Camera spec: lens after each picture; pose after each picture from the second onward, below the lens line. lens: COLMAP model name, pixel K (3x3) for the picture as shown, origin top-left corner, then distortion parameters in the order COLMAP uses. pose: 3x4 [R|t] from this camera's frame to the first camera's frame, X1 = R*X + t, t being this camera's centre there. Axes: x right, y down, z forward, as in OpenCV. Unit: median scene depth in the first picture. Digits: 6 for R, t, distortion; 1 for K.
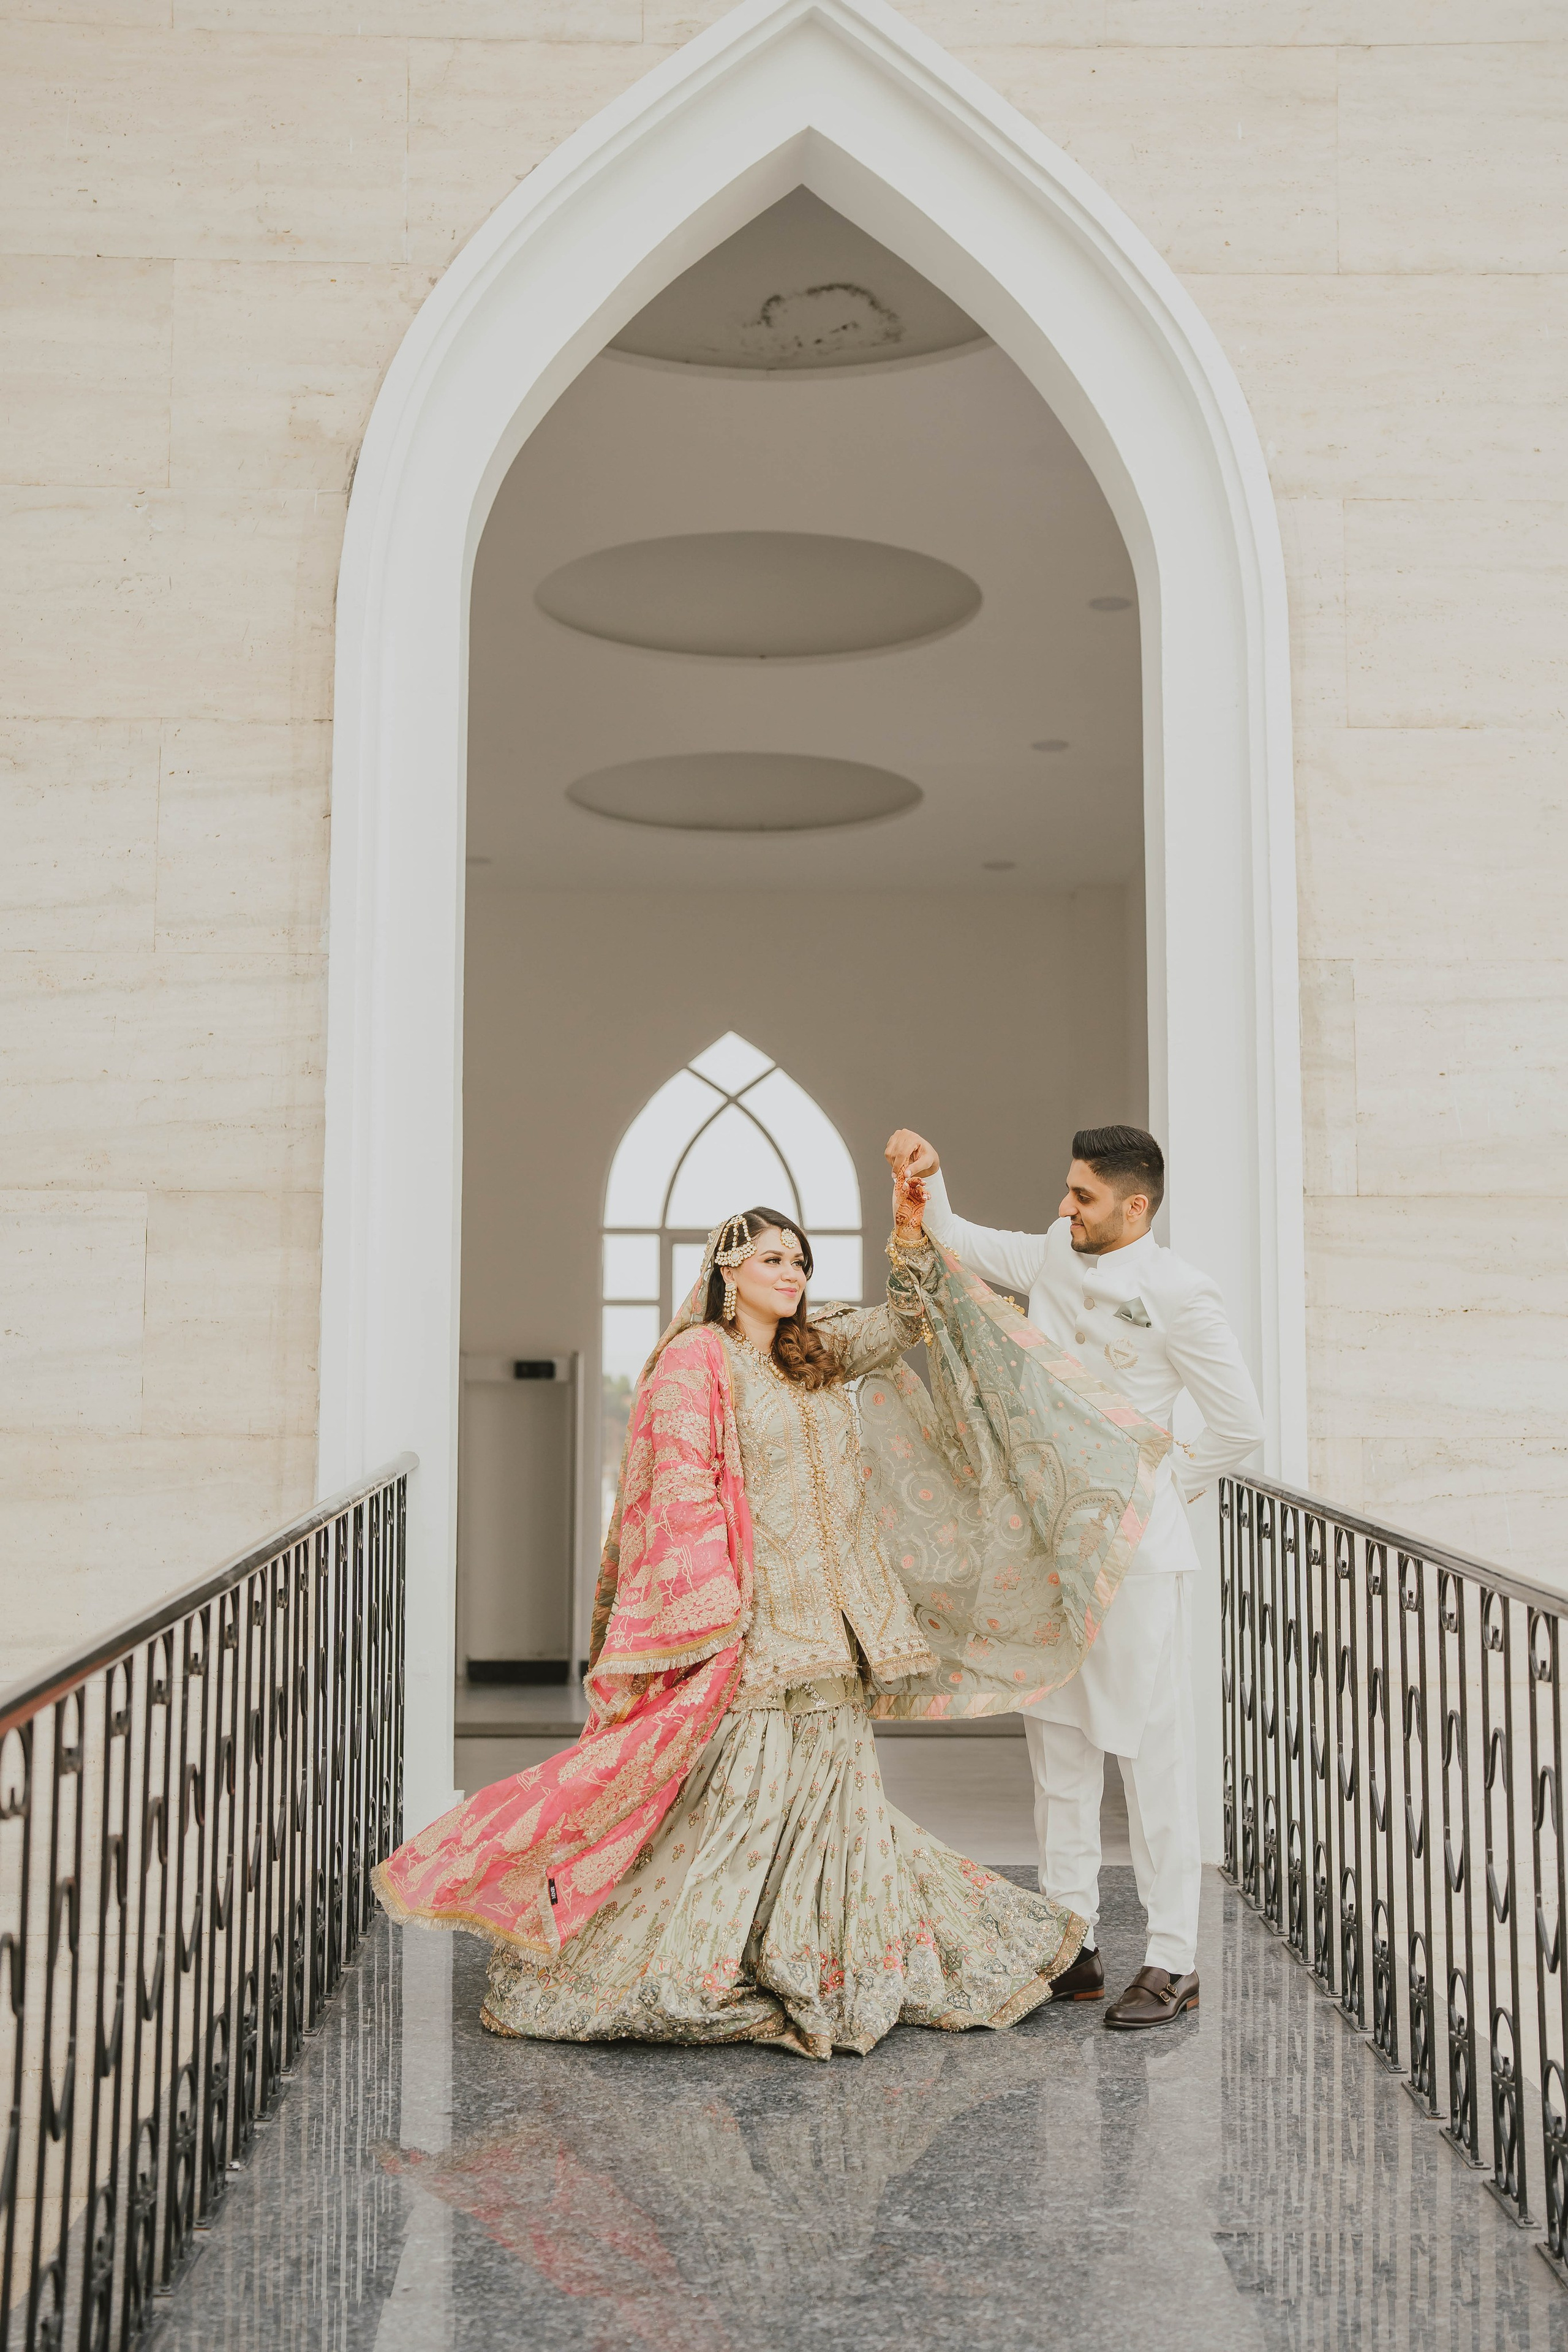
lens RADIAL K [[3224.8, 0, 725.0], [0, 3224.8, 1176.4], [0, 0, 1]] dist [-0.108359, 0.709910]
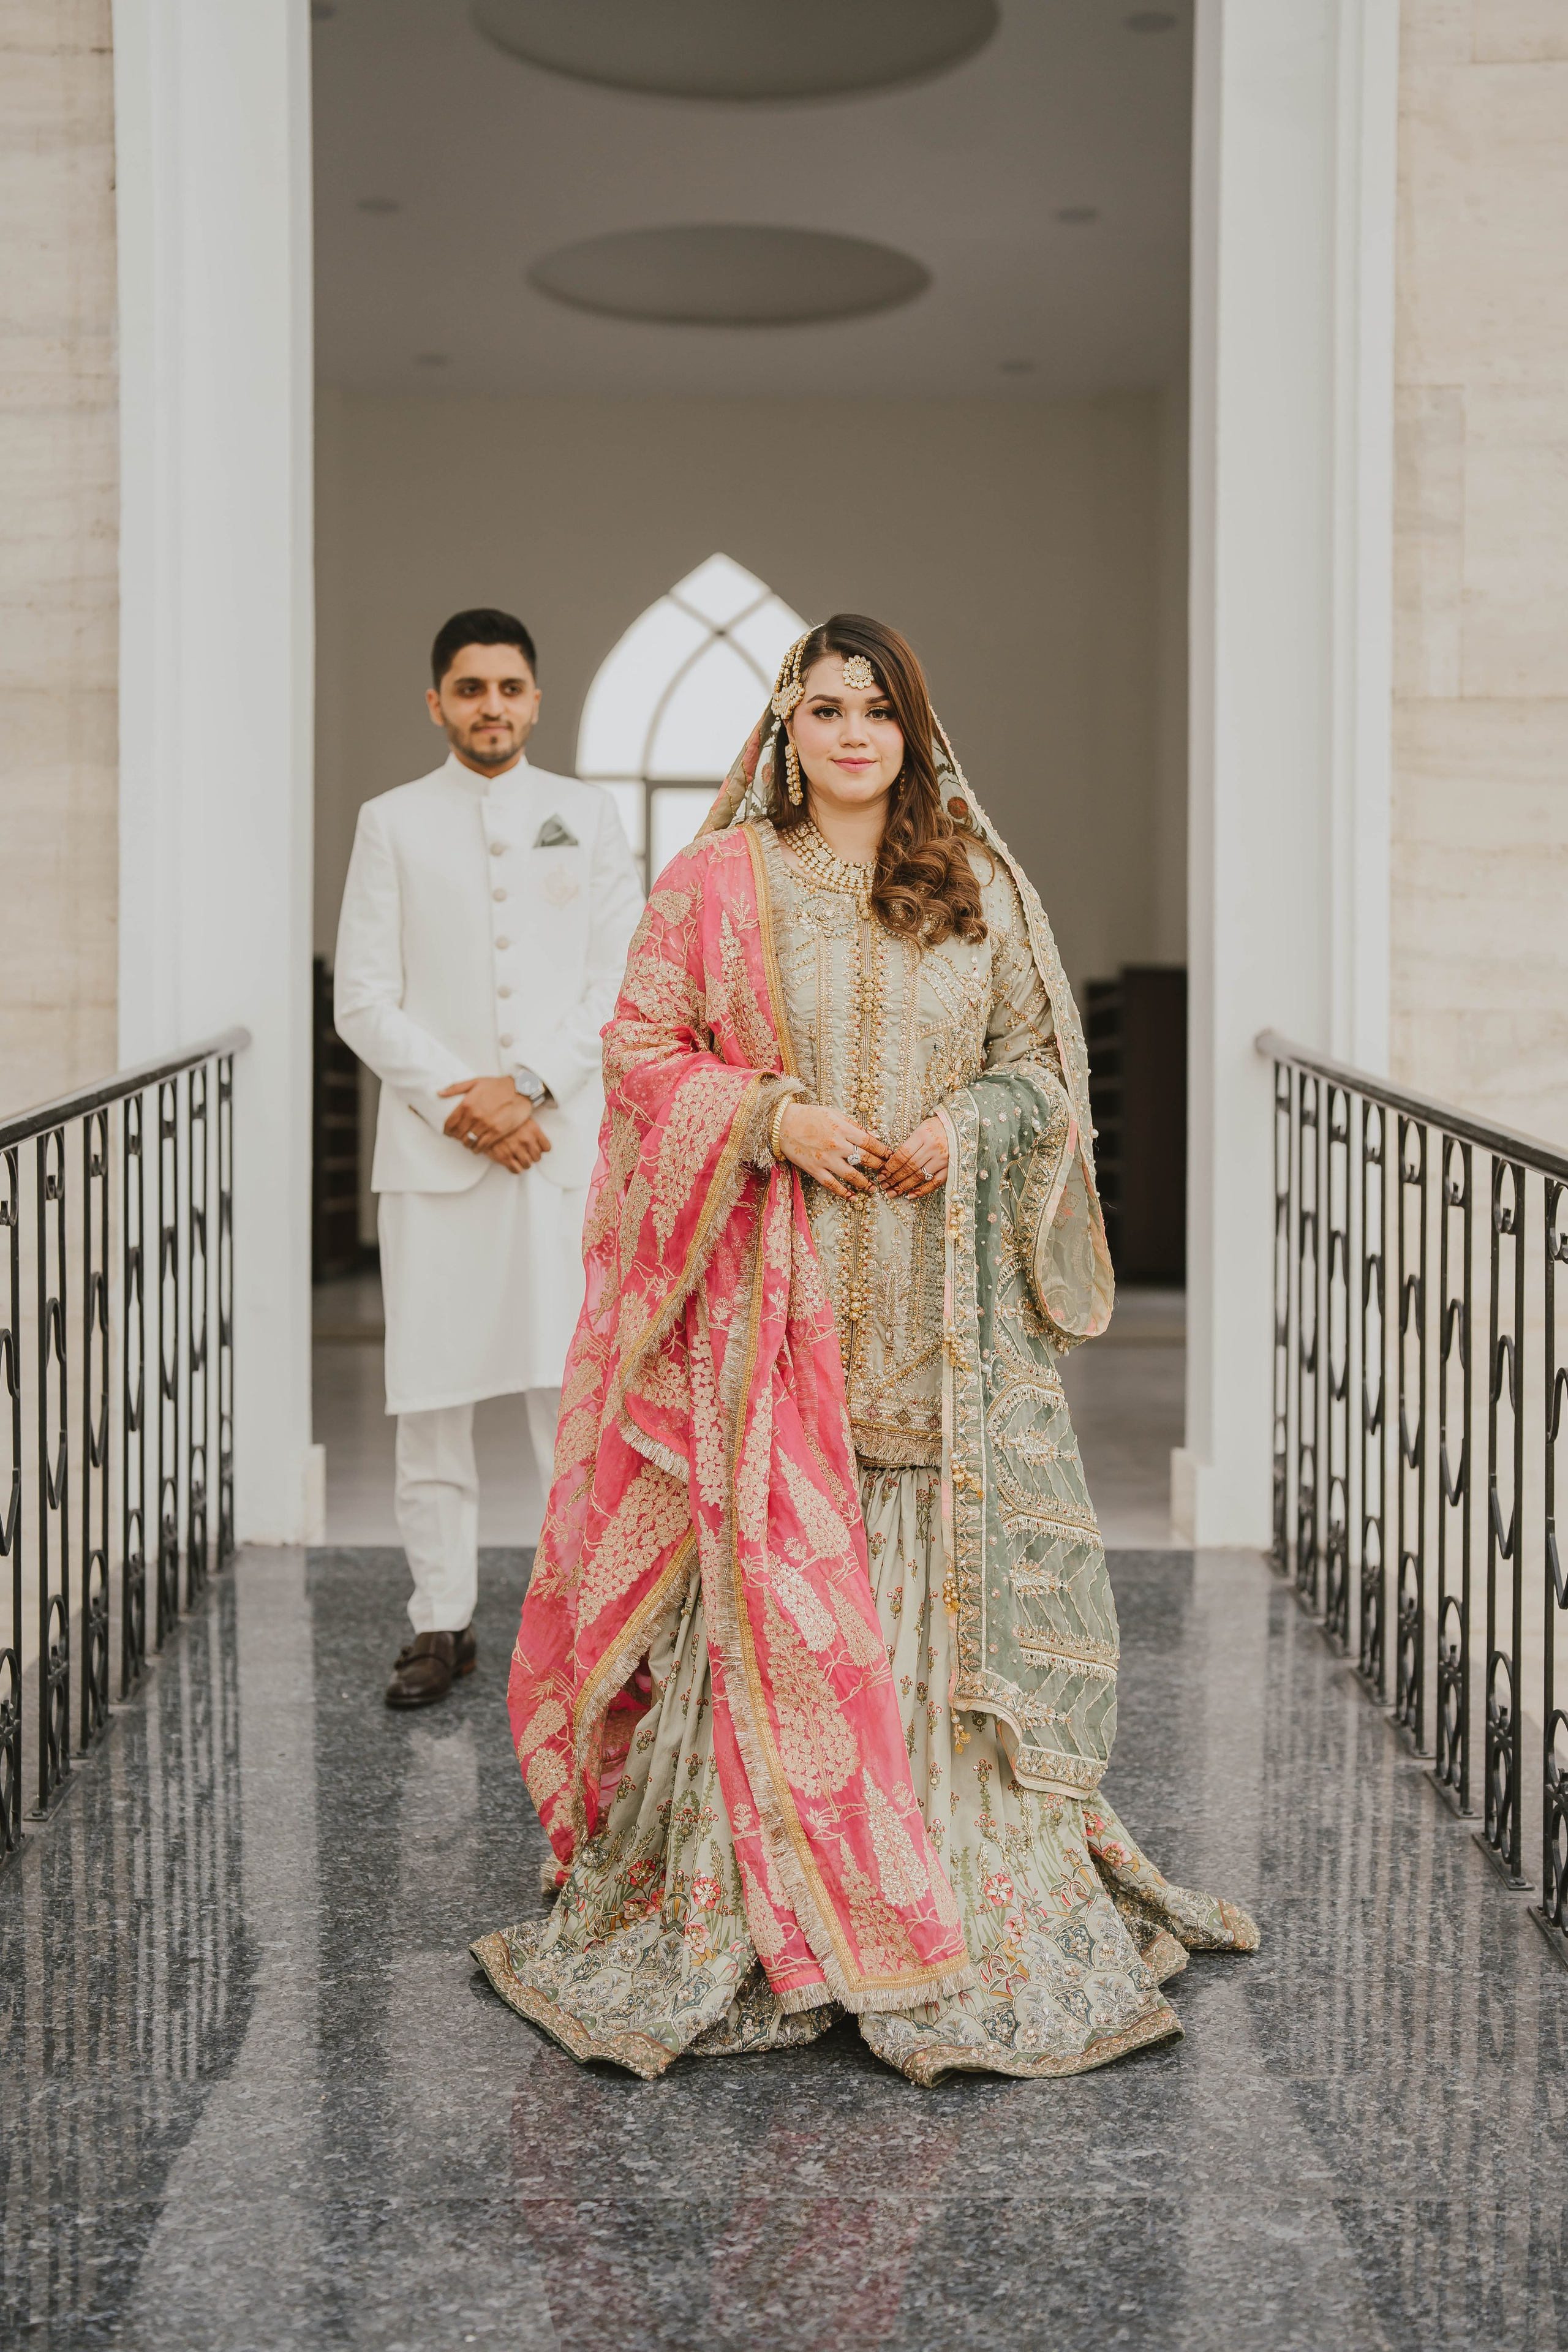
lens RADIAL K [[3224.8, 0, 725.0], [0, 3224.8, 1176.4], [0, 0, 1]] dist [-0.108359, 0.709910]
pose [[0.999980, 0.001886, -0.006009, 0.026369], [-0.001060, 0.990918, 0.134463, 0.017368], [0.006208, -0.134454, 0.990900, 0.234593]]
